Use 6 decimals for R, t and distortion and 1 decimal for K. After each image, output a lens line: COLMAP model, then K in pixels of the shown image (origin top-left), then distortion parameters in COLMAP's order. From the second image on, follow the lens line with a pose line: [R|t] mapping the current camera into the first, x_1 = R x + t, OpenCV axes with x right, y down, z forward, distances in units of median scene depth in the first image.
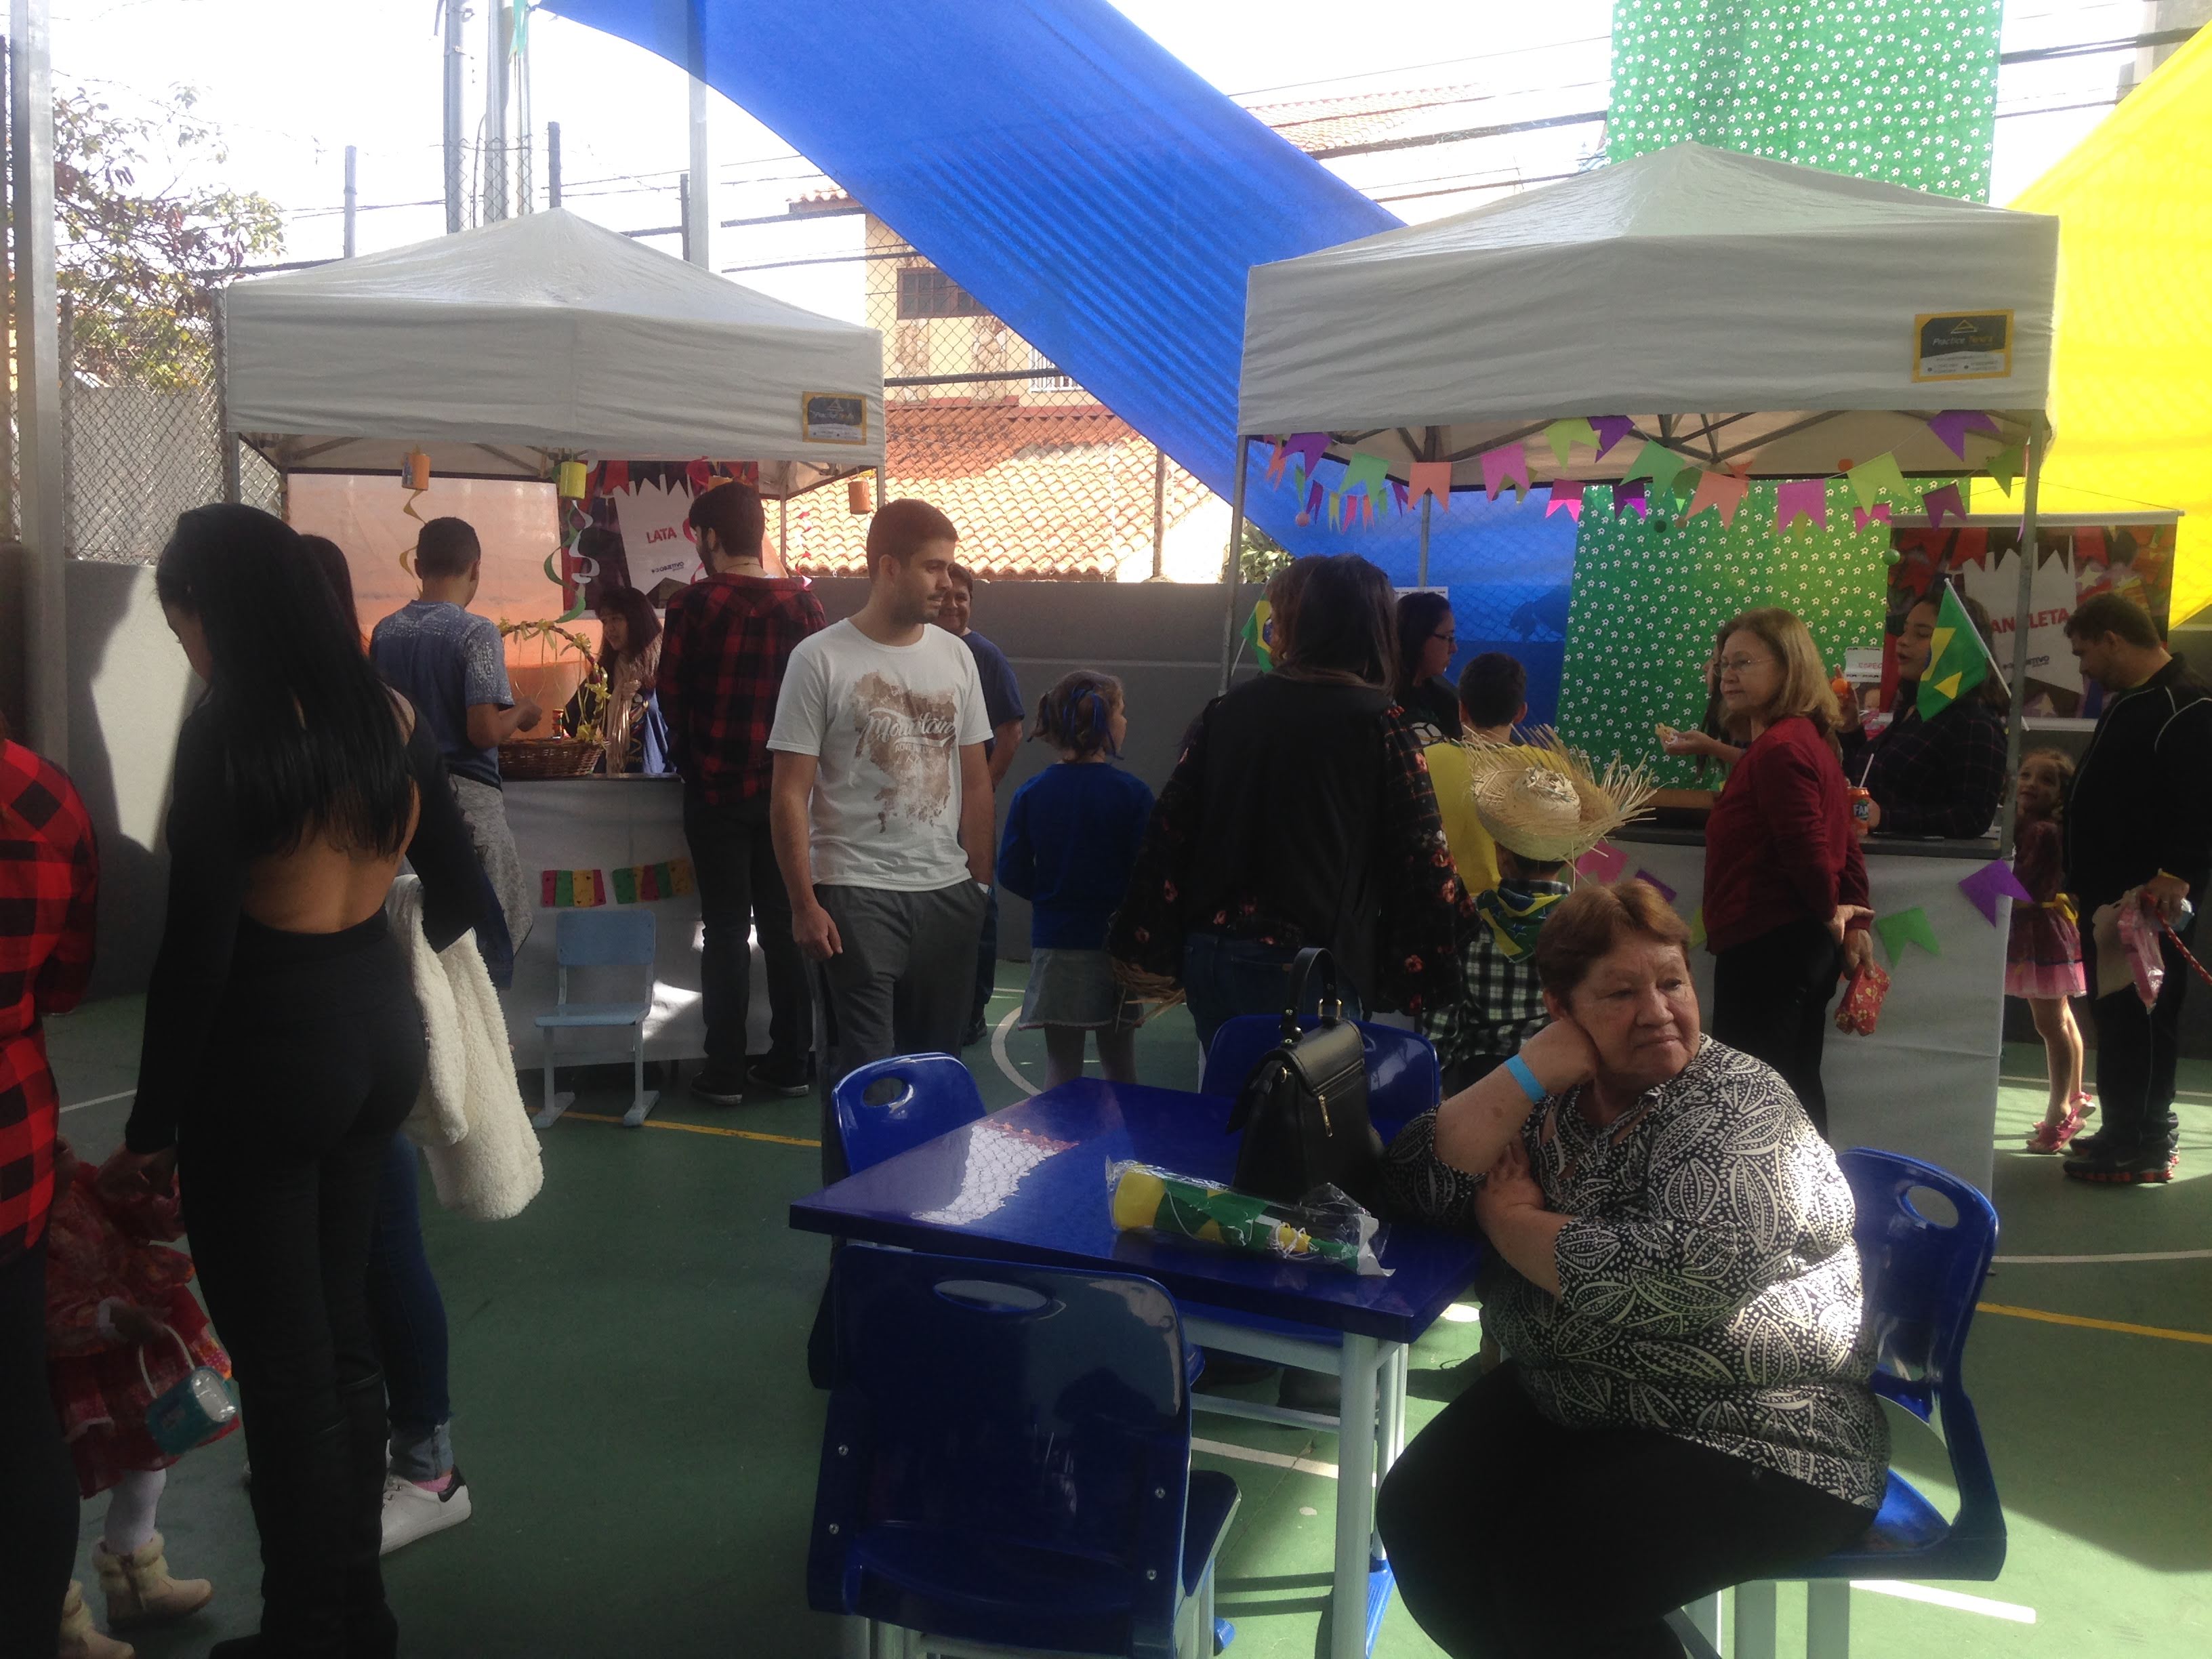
lens RADIAL K [[2031.7, 0, 1076.9], [0, 2031.7, 835.9], [0, 0, 1]] dist [0.188491, -0.276760]
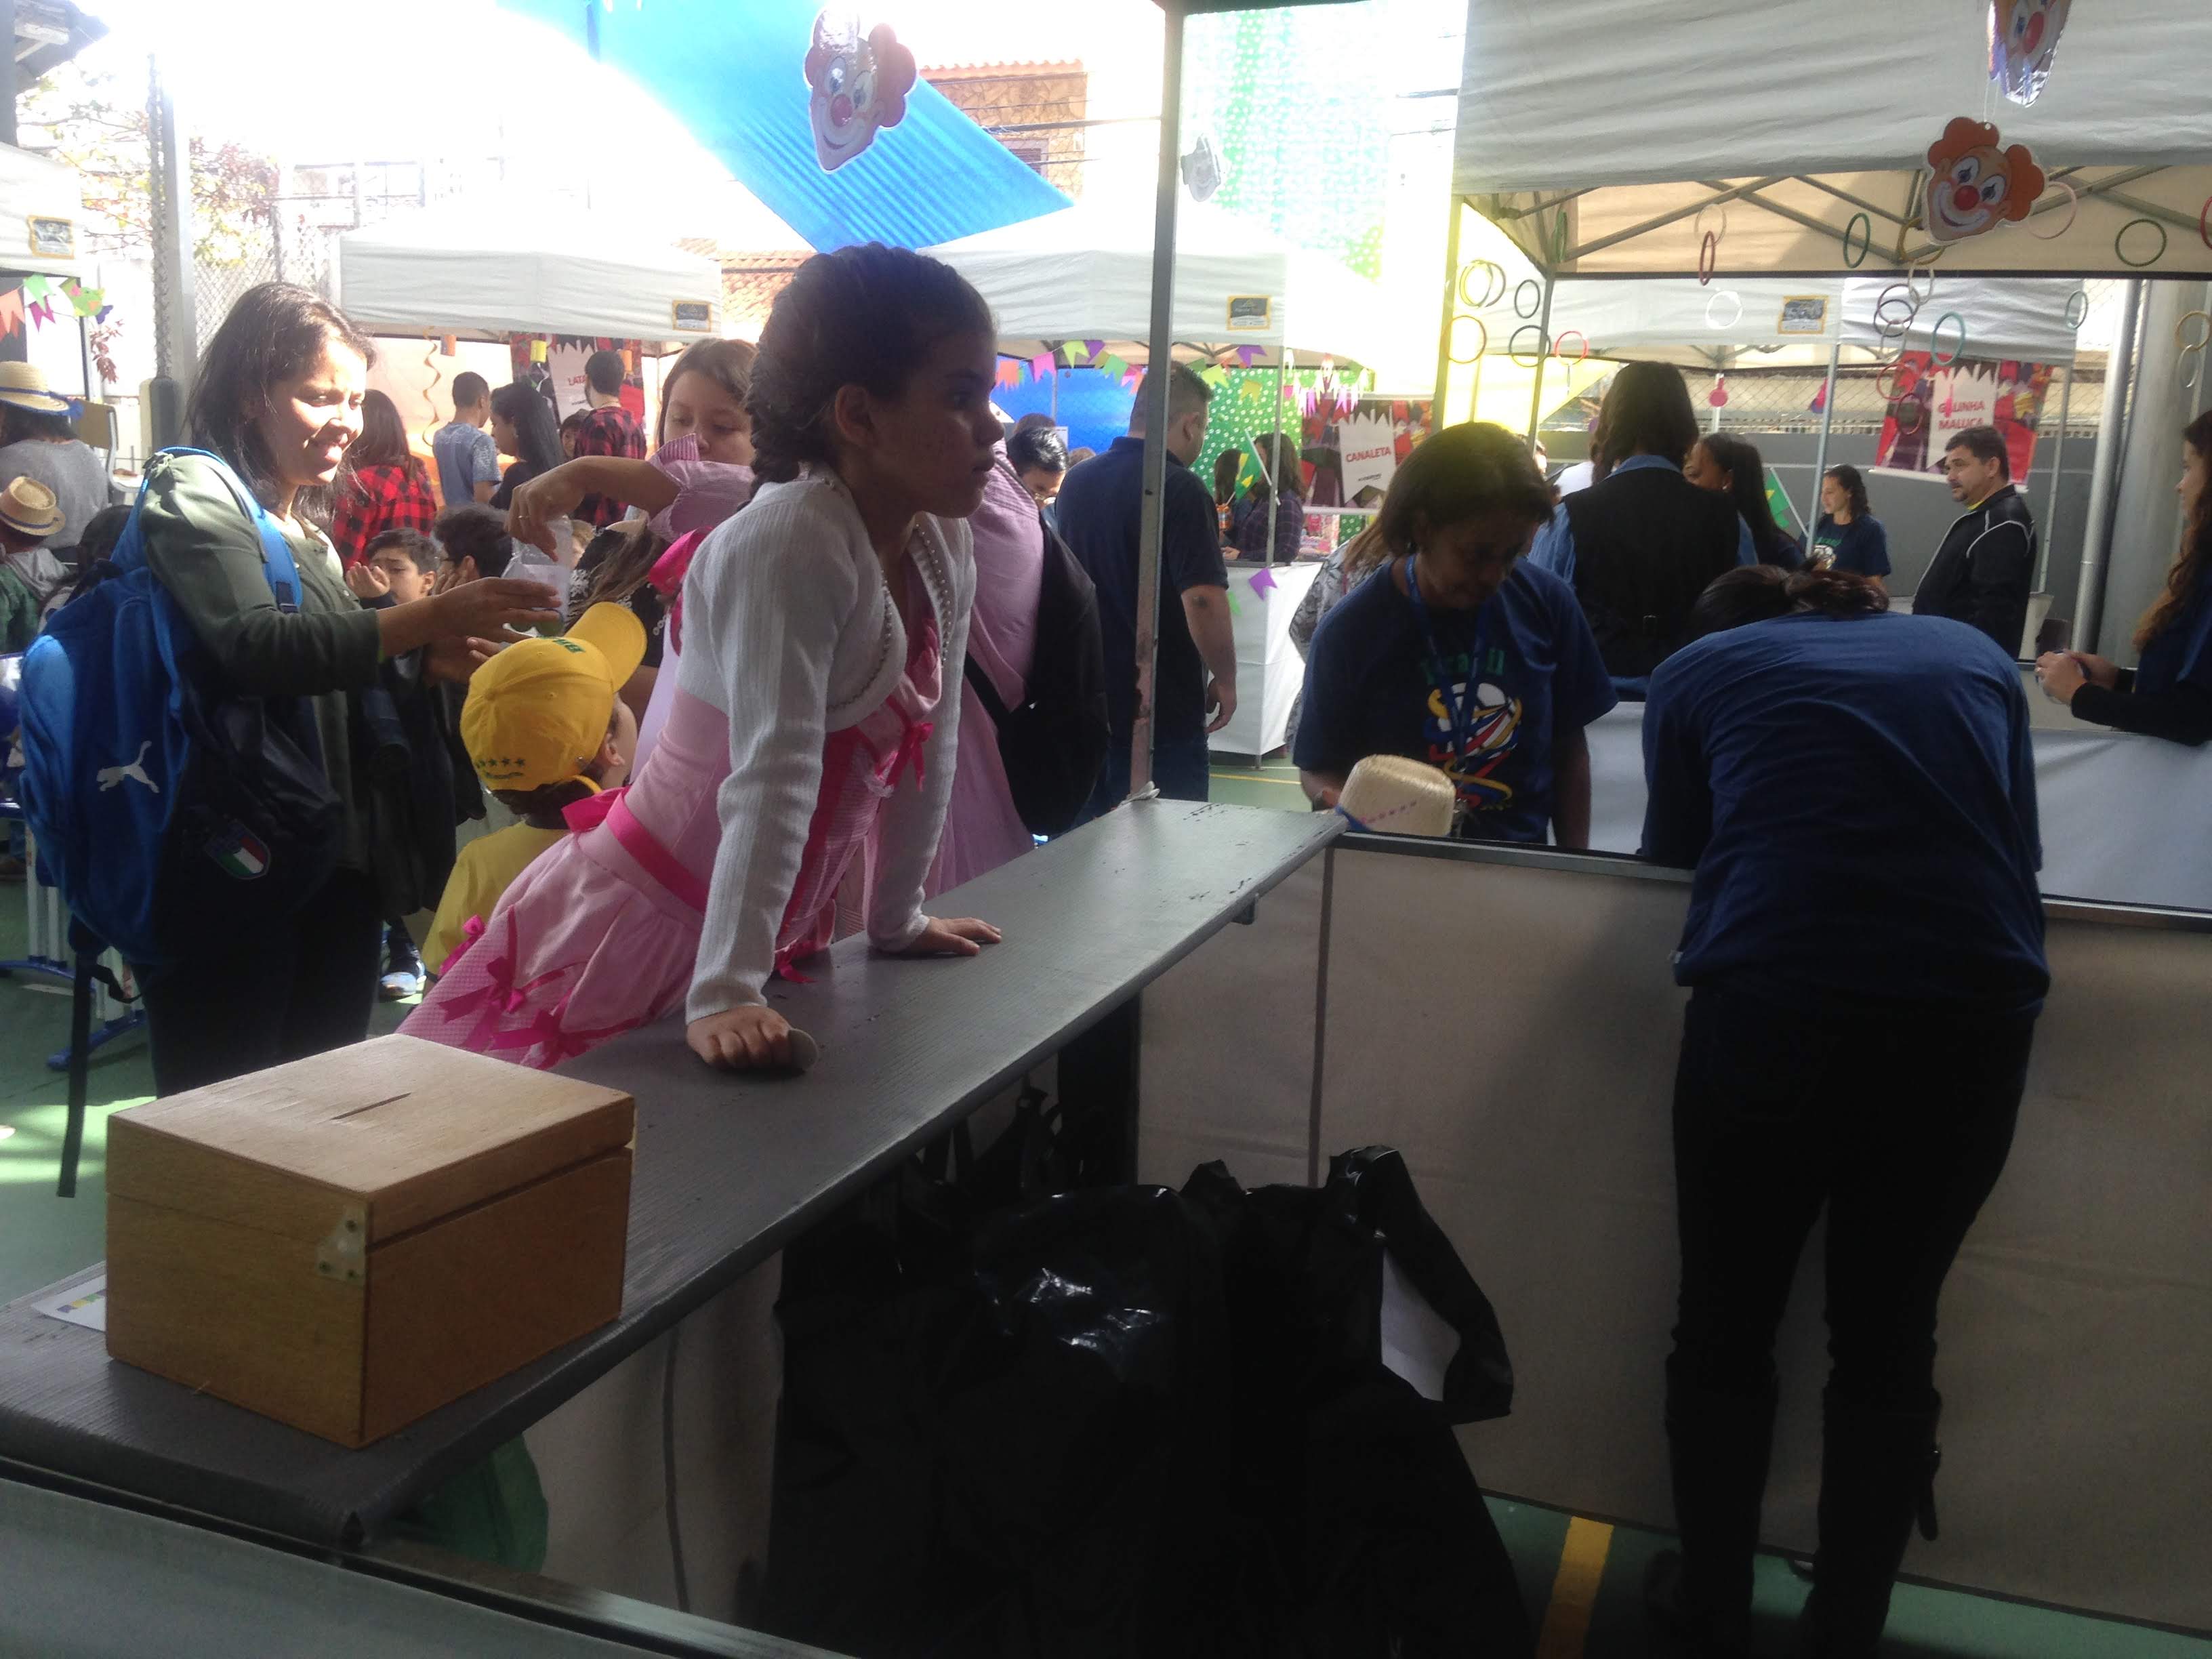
lens RADIAL K [[2031.7, 0, 1076.9], [0, 2031.7, 835.9], [0, 0, 1]] dist [0.188491, -0.276760]
pose [[0.997453, 0.006522, 0.071024, 0.082694], [-0.011767, 0.997213, 0.073680, 0.097641], [-0.070345, -0.074328, 0.994750, -0.766421]]
